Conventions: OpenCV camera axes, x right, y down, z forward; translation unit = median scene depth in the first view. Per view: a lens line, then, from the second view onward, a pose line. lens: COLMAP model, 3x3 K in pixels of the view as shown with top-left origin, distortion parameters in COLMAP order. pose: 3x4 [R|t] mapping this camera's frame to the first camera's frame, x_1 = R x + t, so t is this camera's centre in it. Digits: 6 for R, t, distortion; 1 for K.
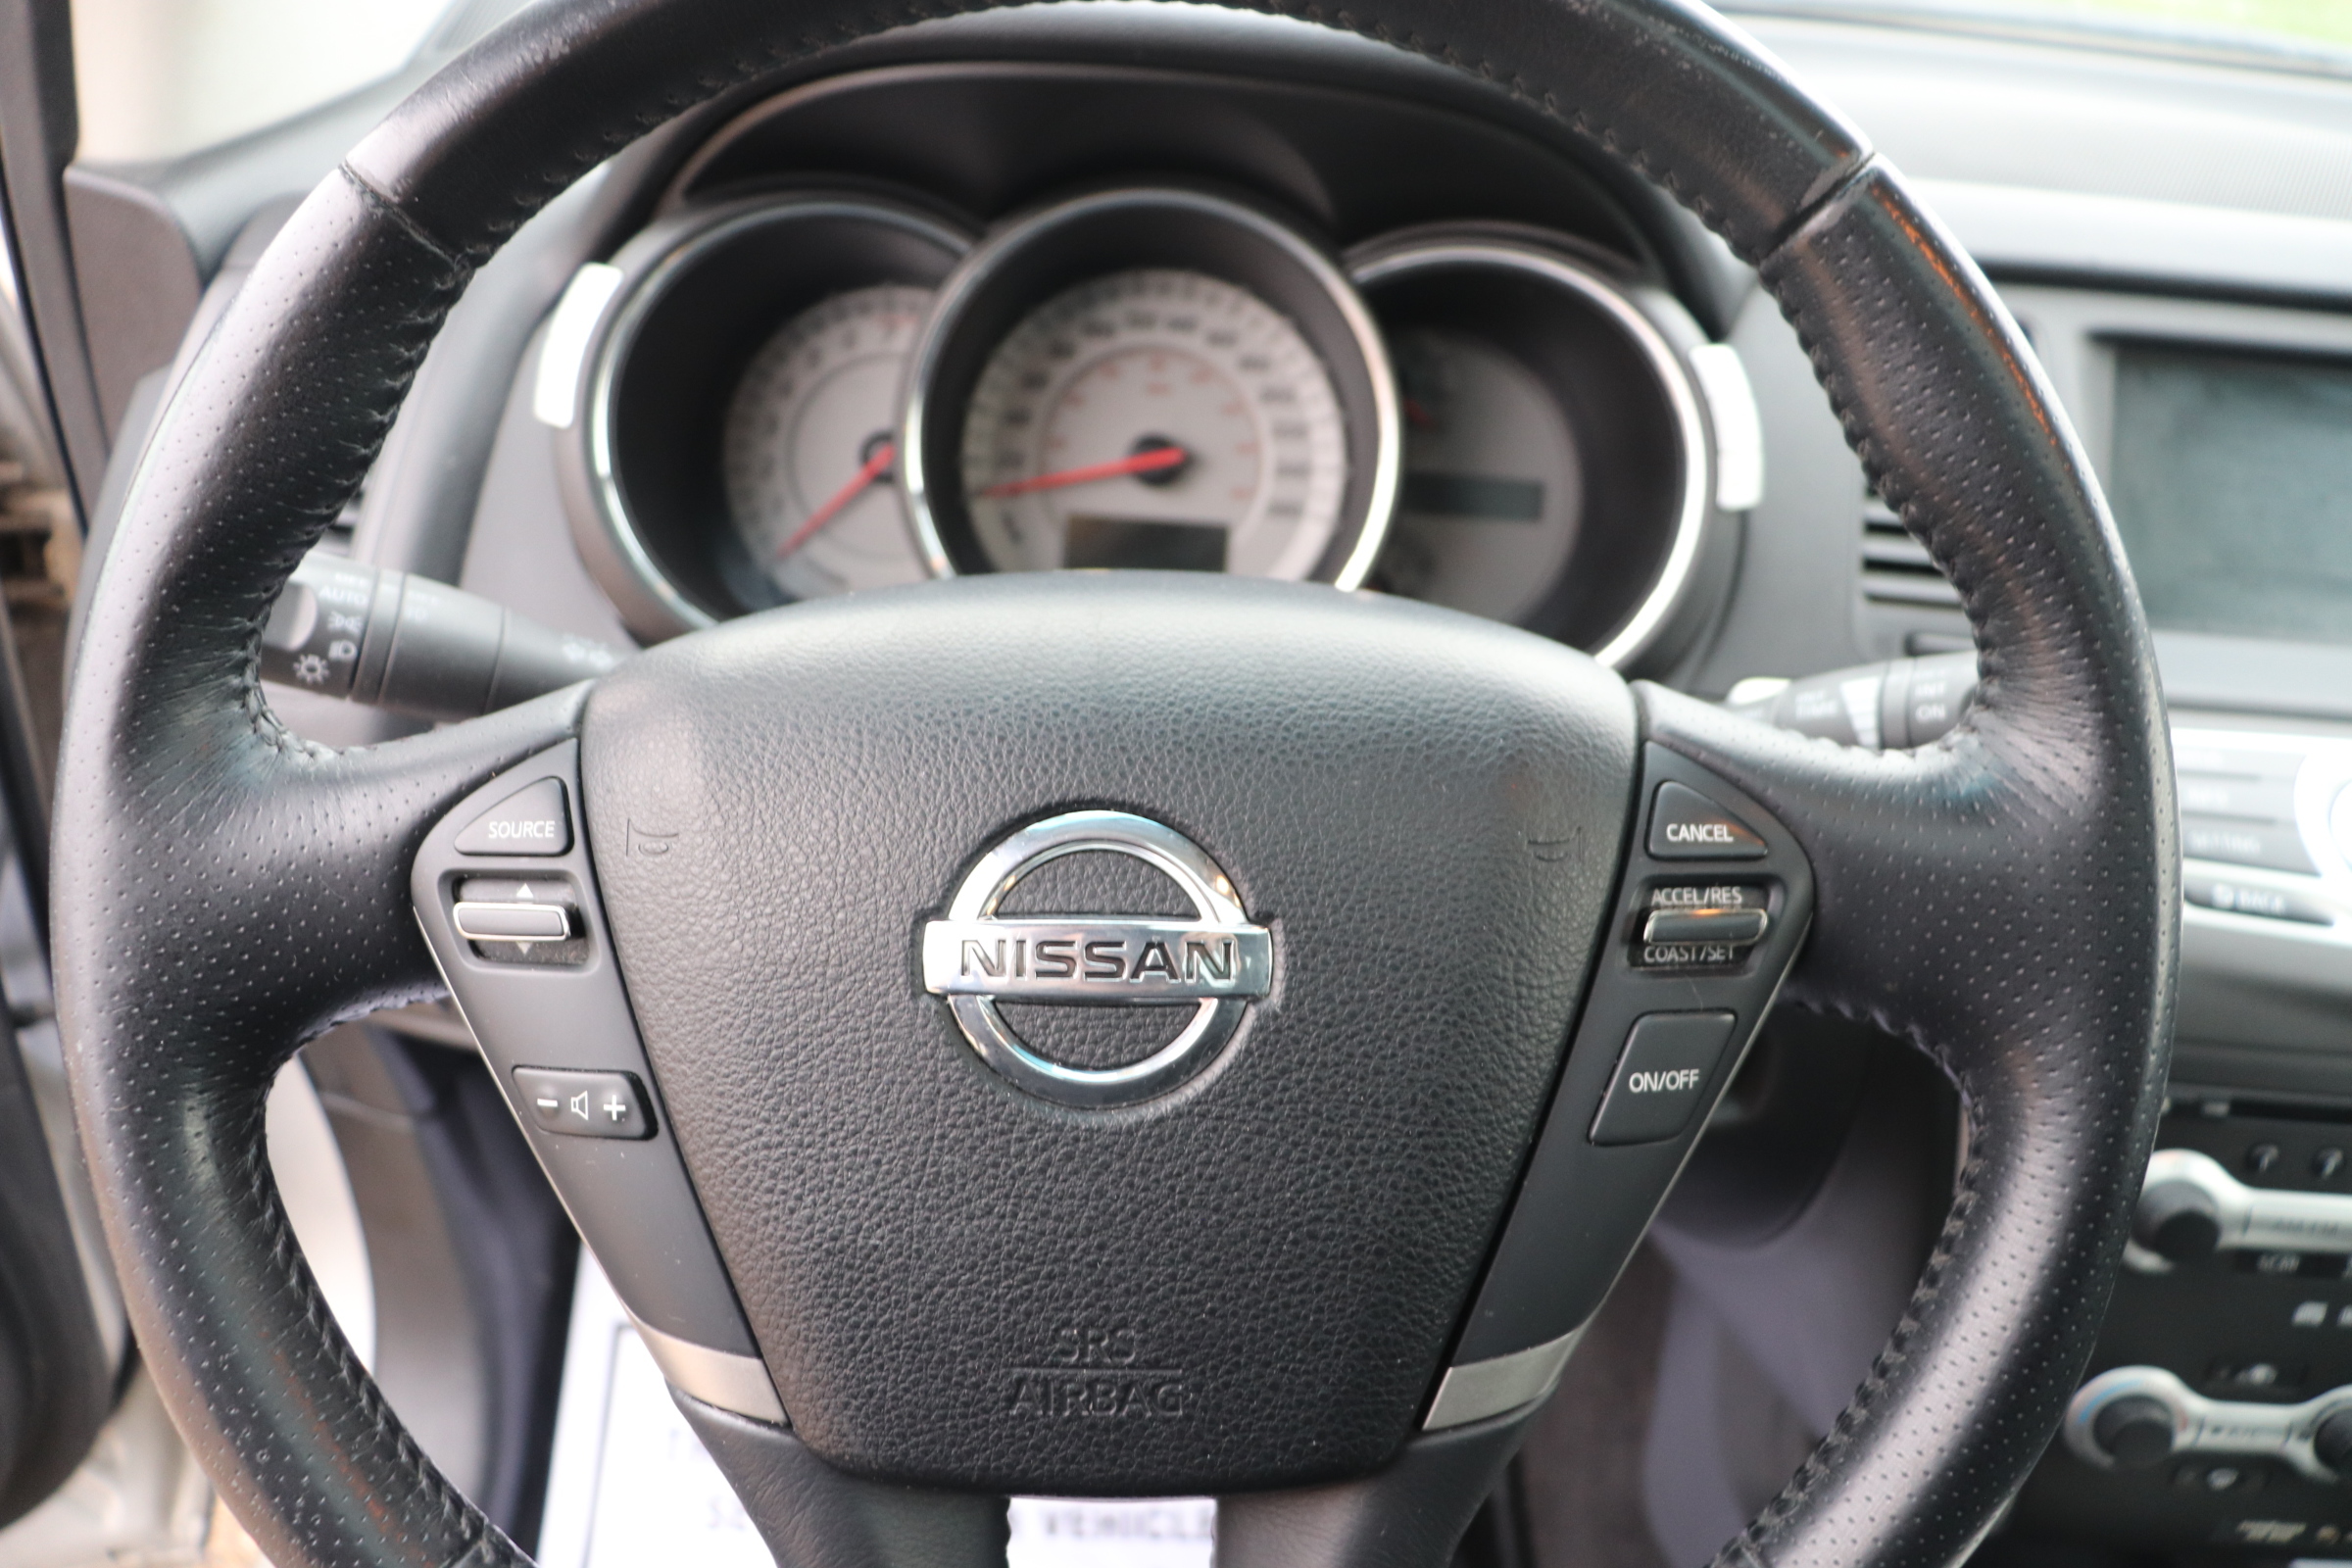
lens RADIAL K [[2013.8, 0, 1176.0], [0, 2013.8, 784.0], [0, 0, 1]] dist [-0.062551, 0.001299]
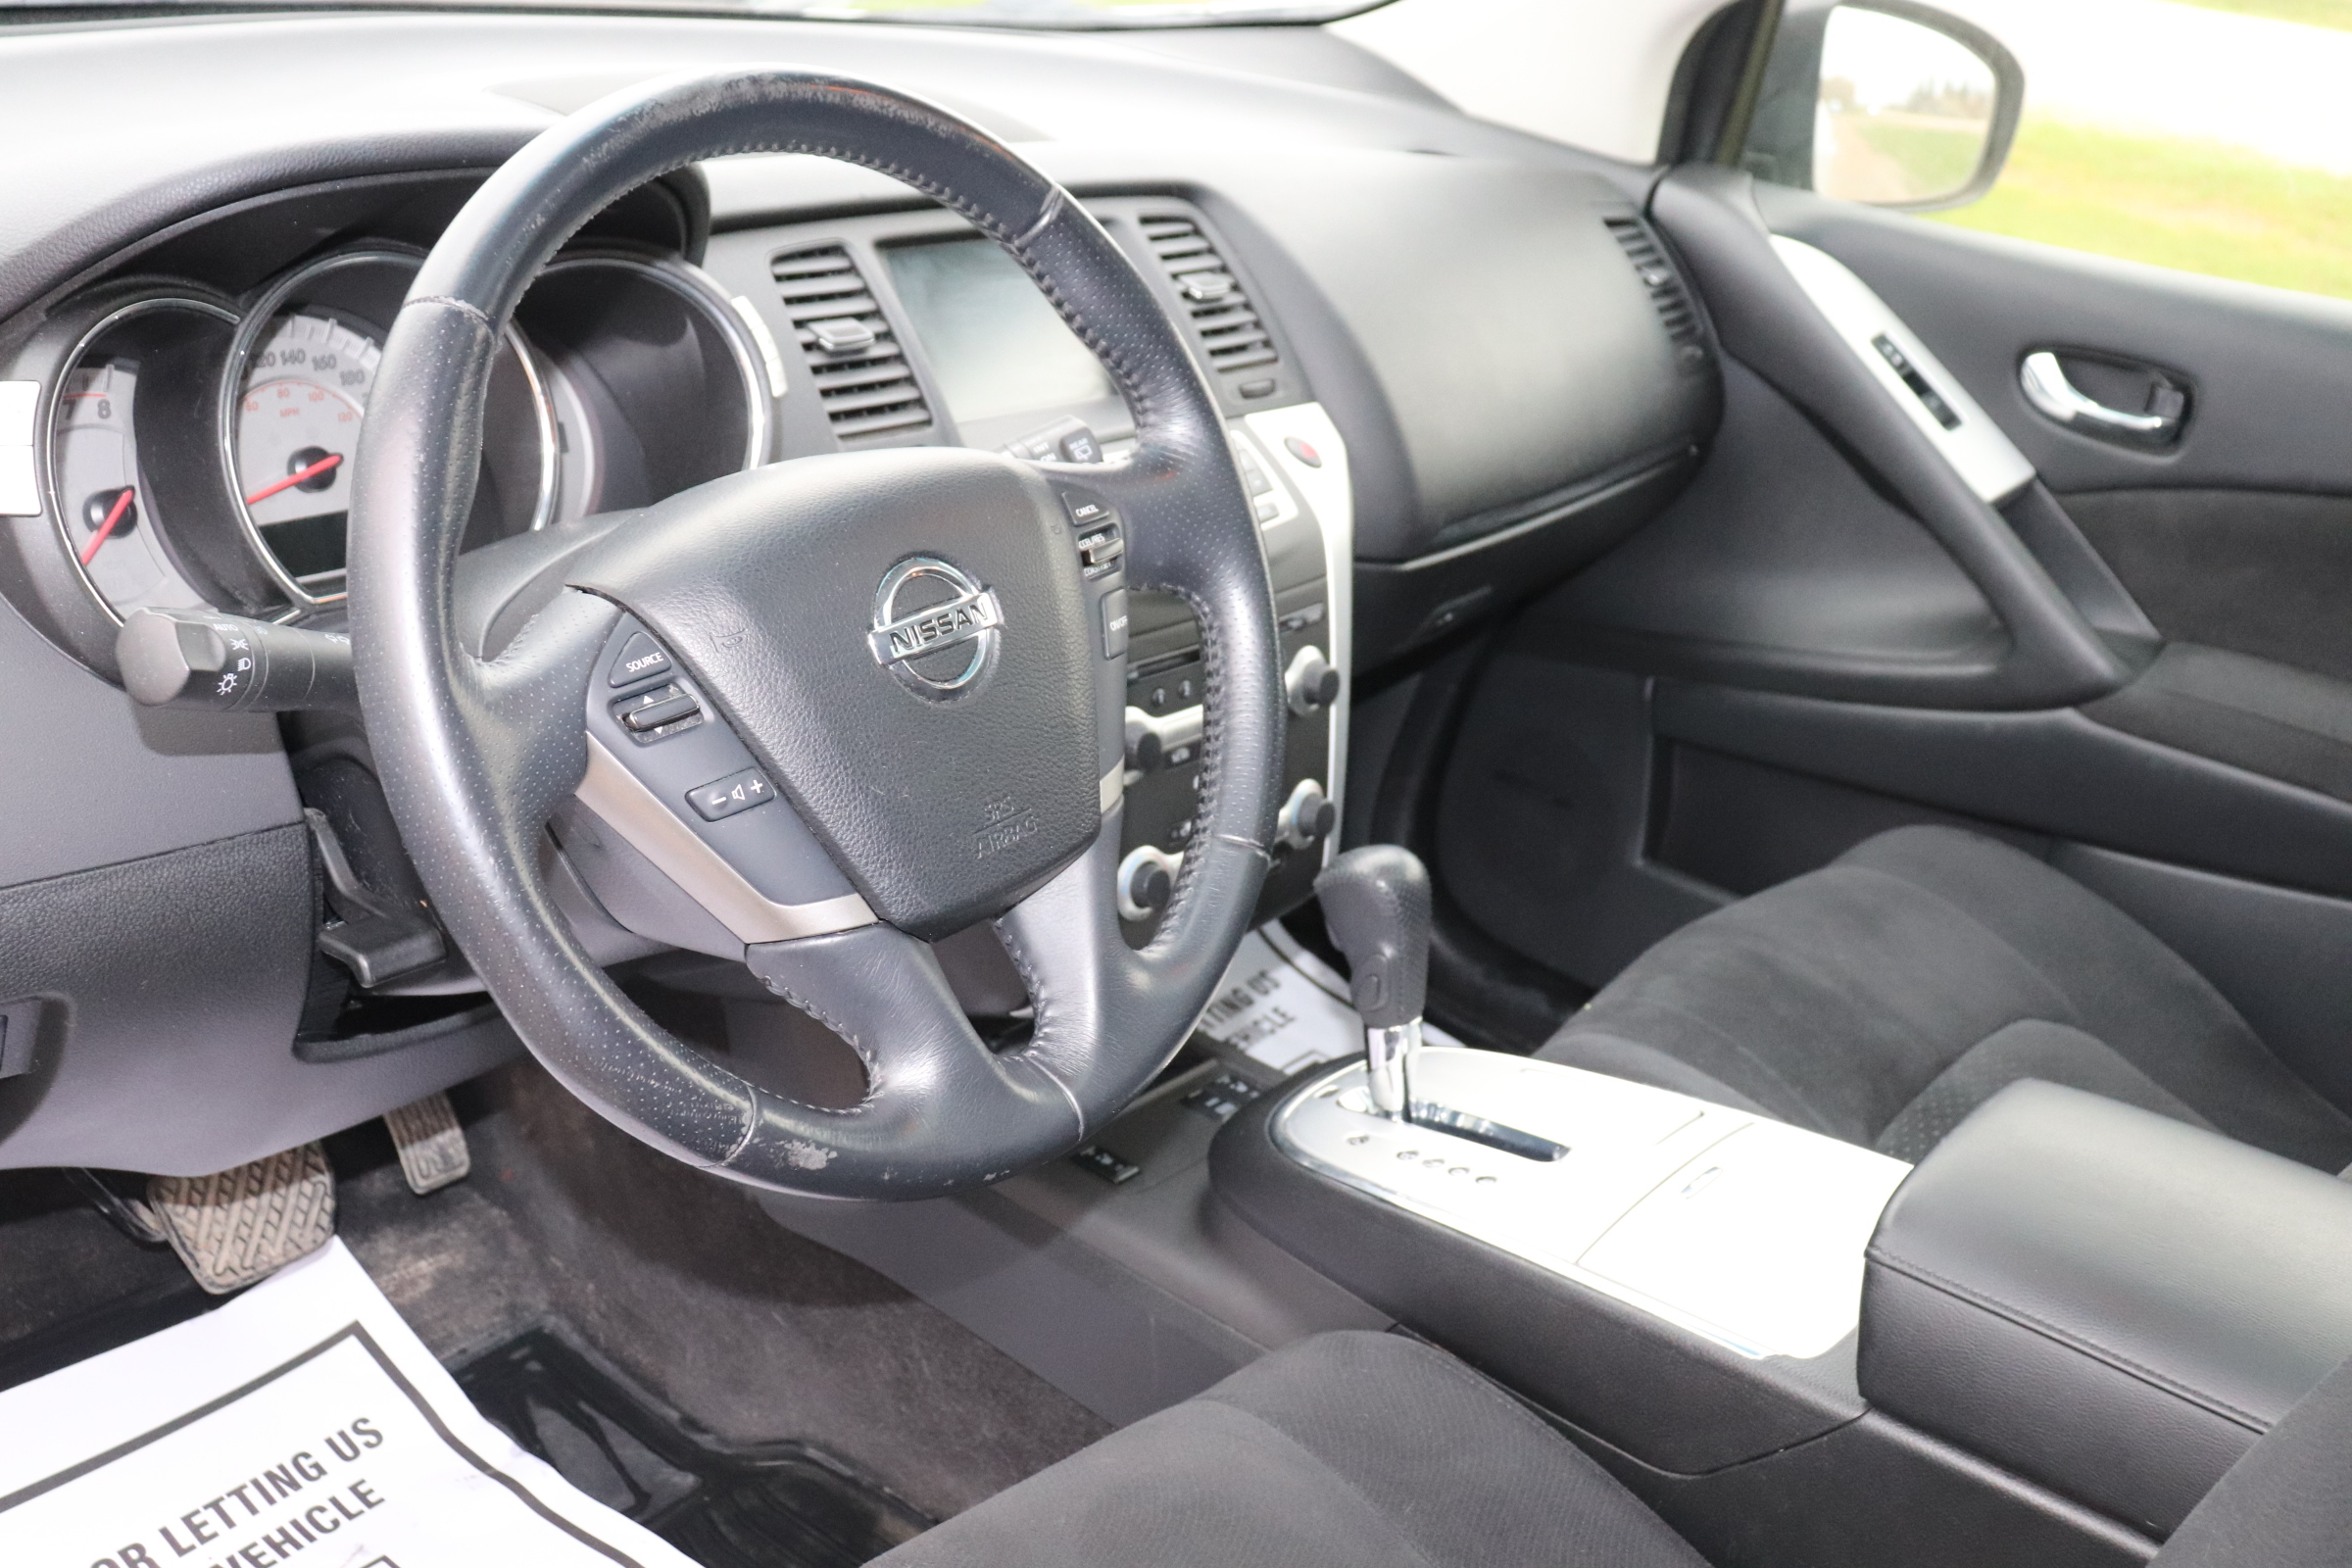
lens RADIAL K [[2596.1, 0, 1176.0], [0, 2596.1, 784.0], [0, 0, 1]] dist [-0.005744, -0.007067]
pose [[0.646716, -0.303651, 0.699682, -1.291797], [0.314622, 0.941861, 0.117947, 0.002961], [-0.694818, 0.143857, 0.704652, -0.719811]]
